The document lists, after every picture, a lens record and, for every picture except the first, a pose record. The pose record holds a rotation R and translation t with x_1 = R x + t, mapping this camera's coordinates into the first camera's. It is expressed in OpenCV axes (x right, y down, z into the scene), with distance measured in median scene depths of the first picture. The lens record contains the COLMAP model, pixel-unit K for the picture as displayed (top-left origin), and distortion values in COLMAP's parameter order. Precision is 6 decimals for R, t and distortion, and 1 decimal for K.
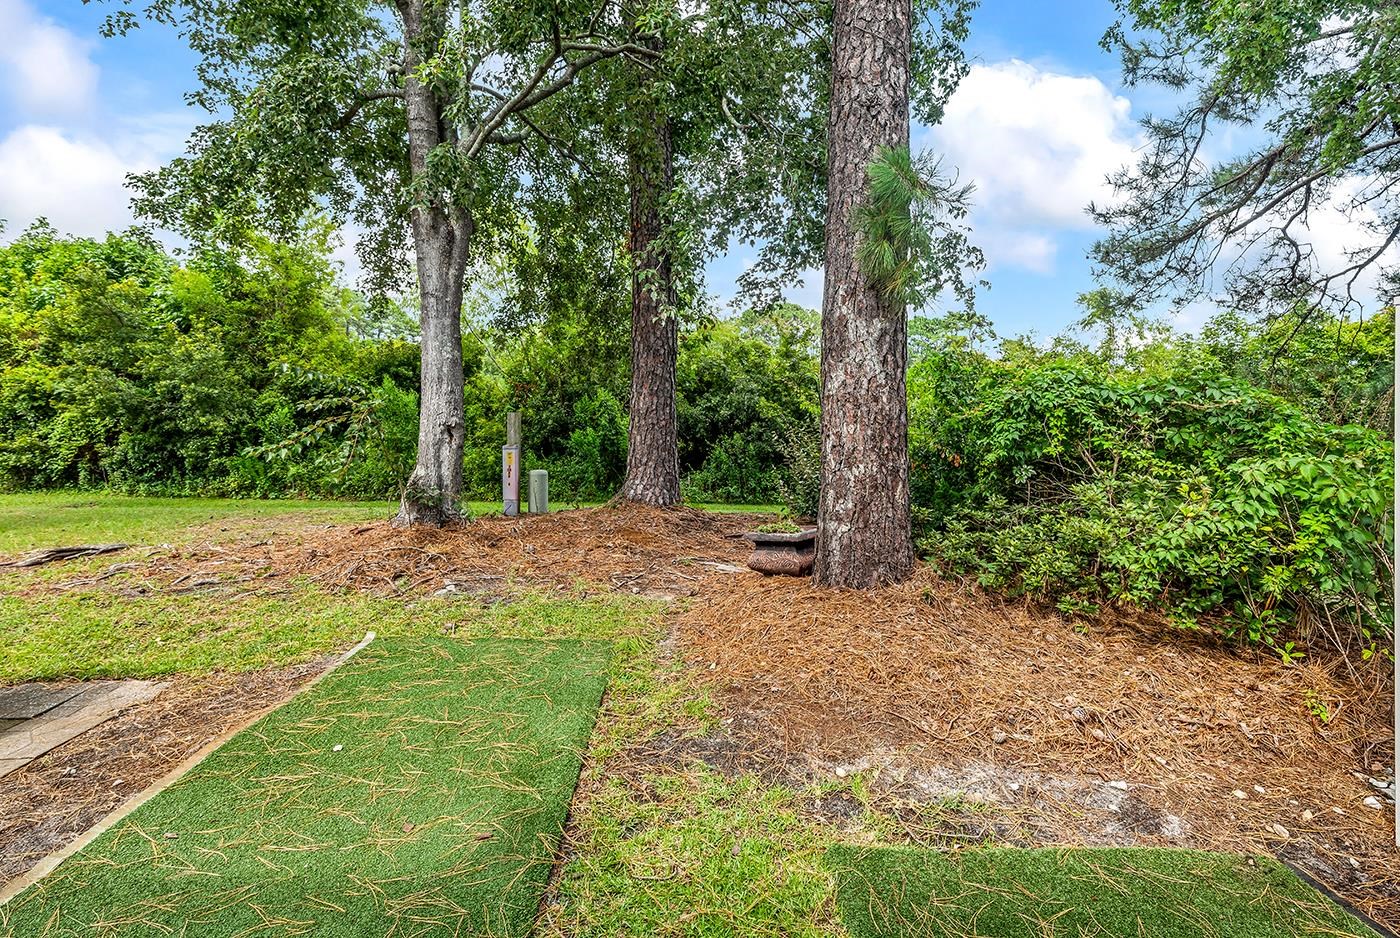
lens RADIAL K [[635.0, 0, 702.2], [0, 635.0, 392.9], [0, 0, 1]] dist [0.007567, -0.000737]
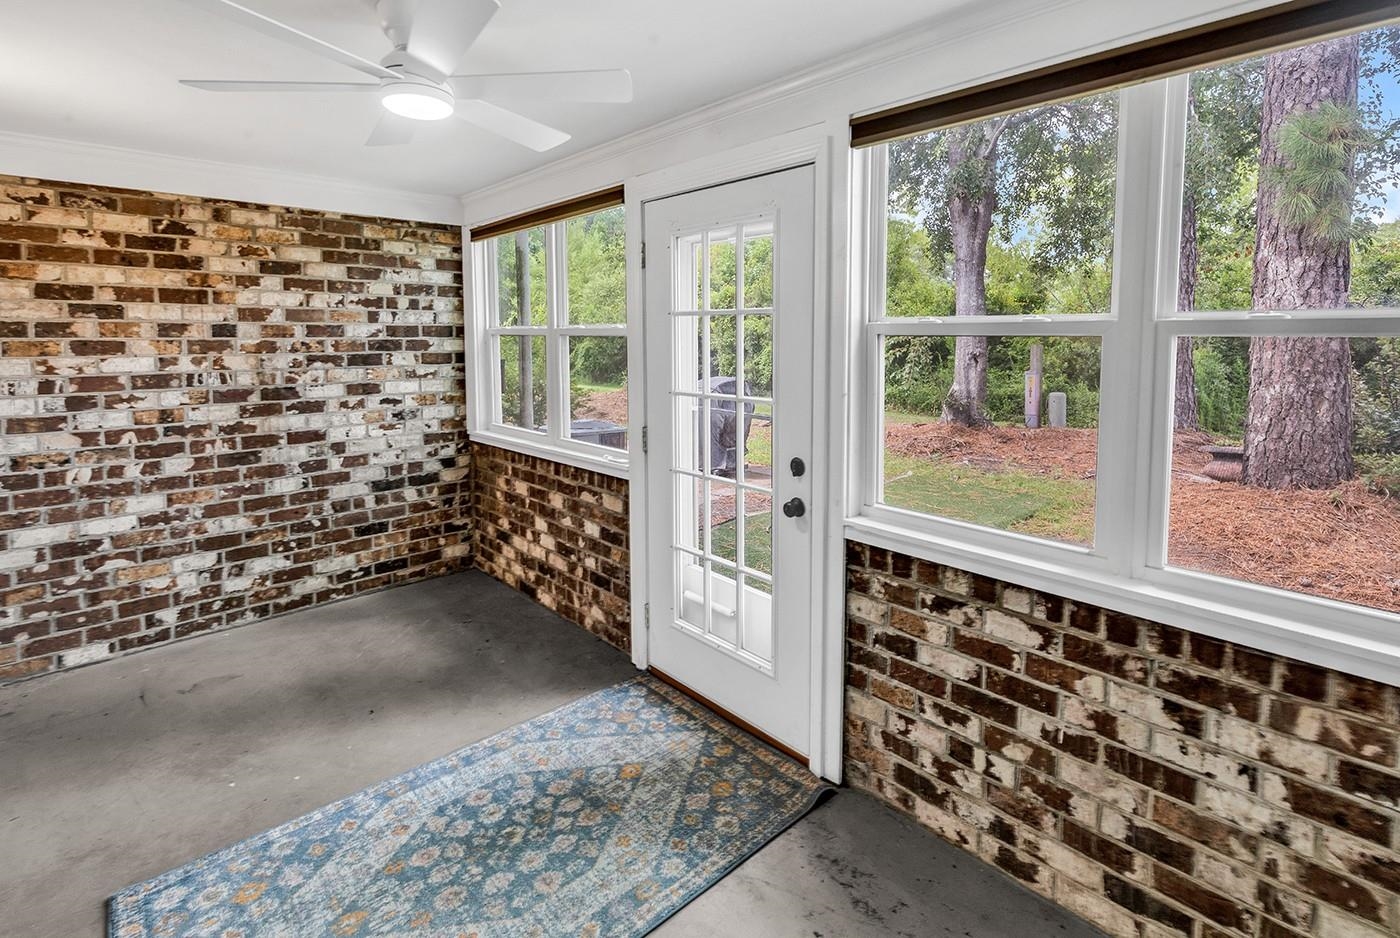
lens RADIAL K [[668.3, 0, 724.4], [0, 668.3, 379.4], [0, 0, 1]] dist [0.000676, -0.001342]
pose [[0.673772, 0.027837, -0.738415, 0.308318], [0.030626, 0.997380, 0.065544, -0.006375], [0.738305, -0.066777, 0.671154, -0.378419]]
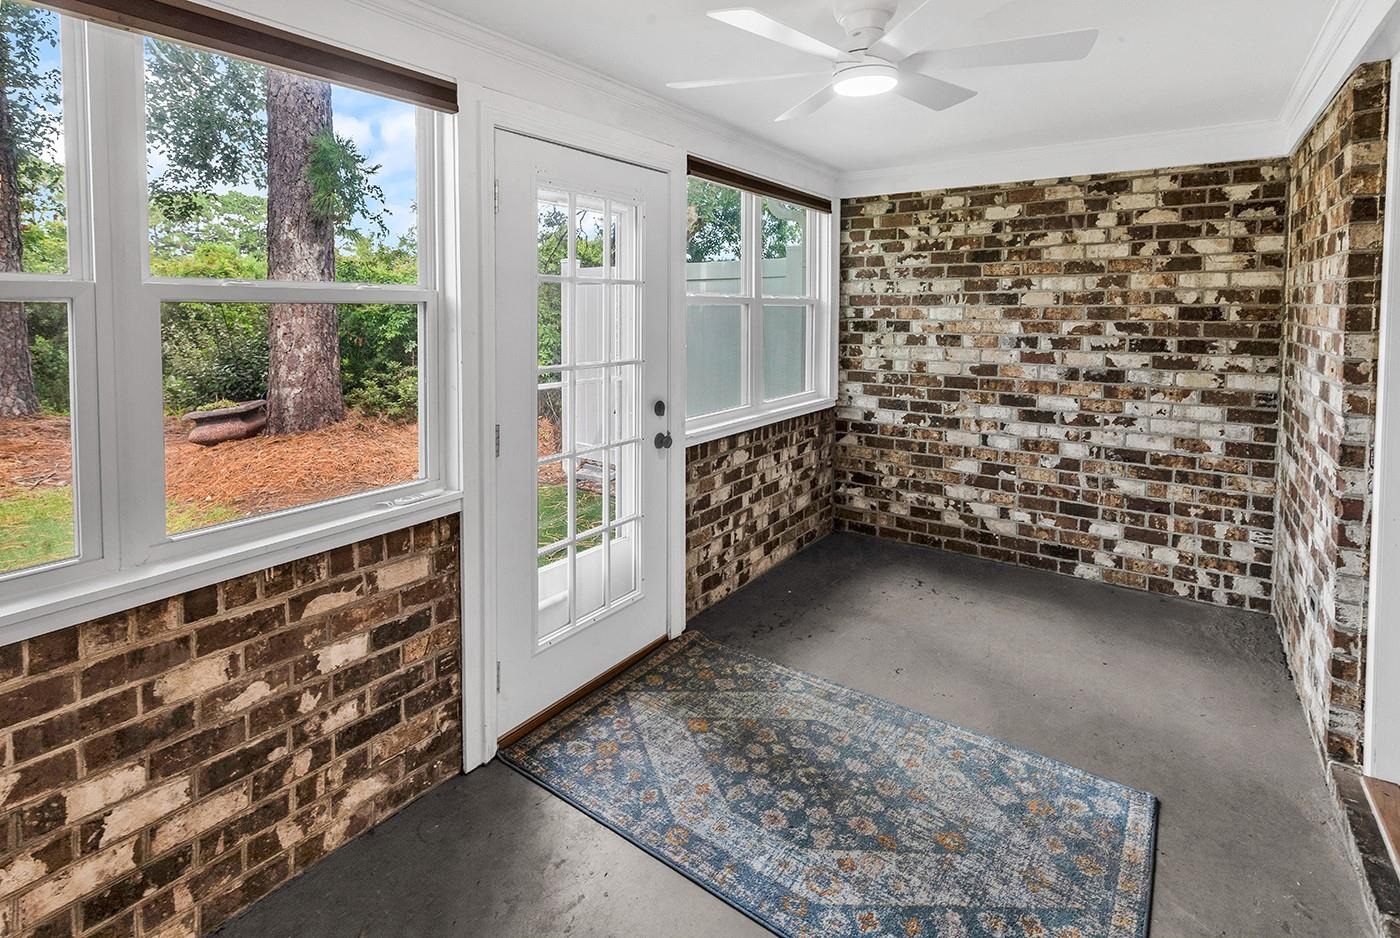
lens RADIAL K [[678.0, 0, 695.2], [0, 678.0, 335.2], [0, 0, 1]] dist [0.005096, -0.000753]
pose [[0.598863, -0.053972, 0.799031, -0.294640], [-0.006620, 0.997359, 0.072330, -0.017576], [-0.800824, -0.048605, 0.596924, -0.402054]]
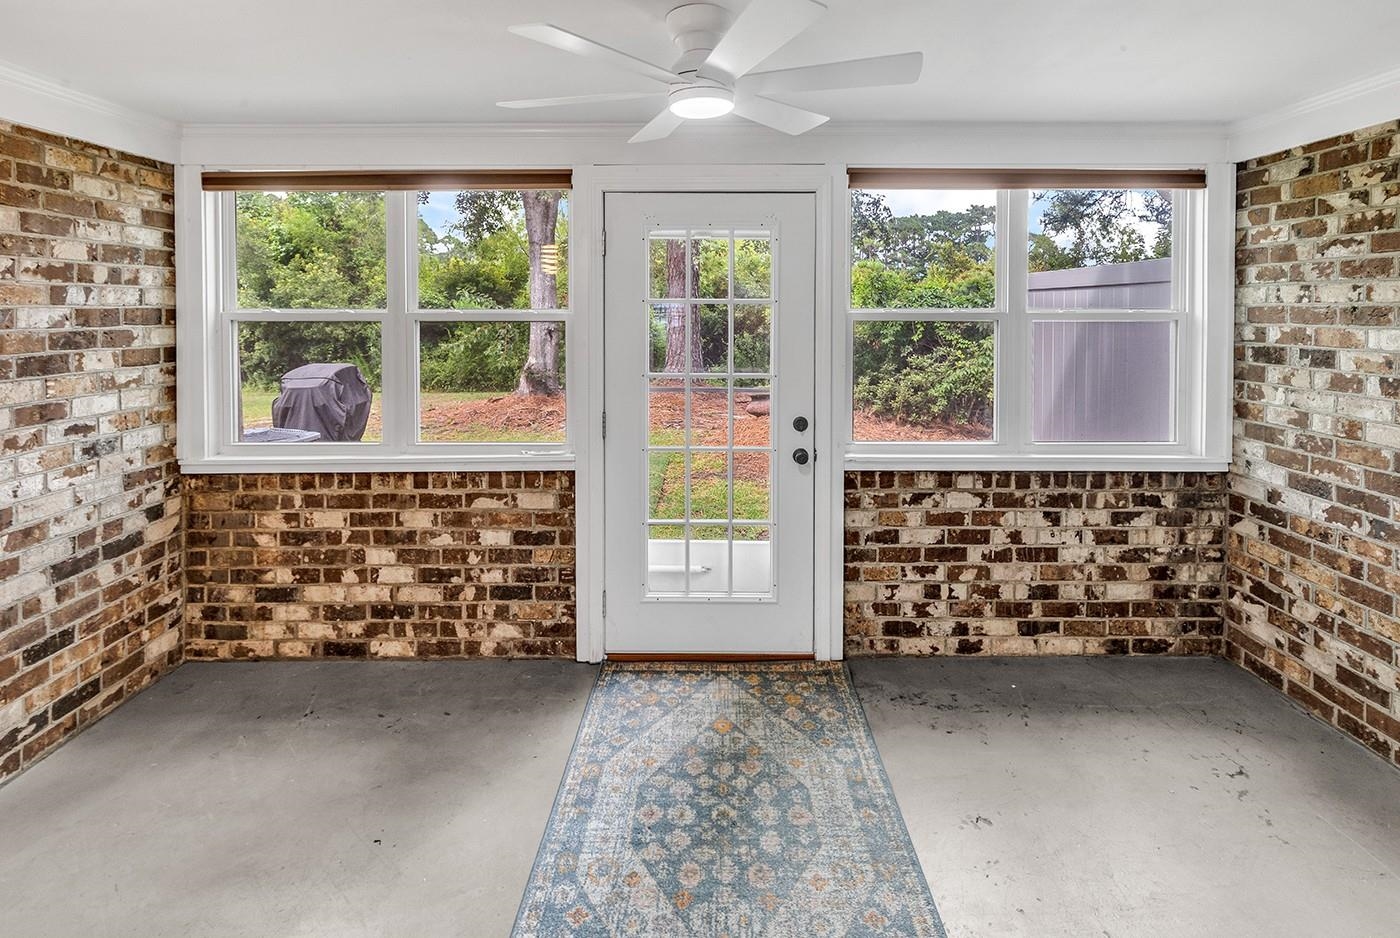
lens RADIAL K [[669.6, 0, 707.9], [0, 669.6, 318.5], [0, 0, 1]] dist [0.002170, -0.000940]
pose [[0.999540, -0.021122, -0.021765, 0.010411], [0.021931, 0.999050, 0.037663, -0.026376], [0.020949, -0.038123, 0.999053, -0.574928]]
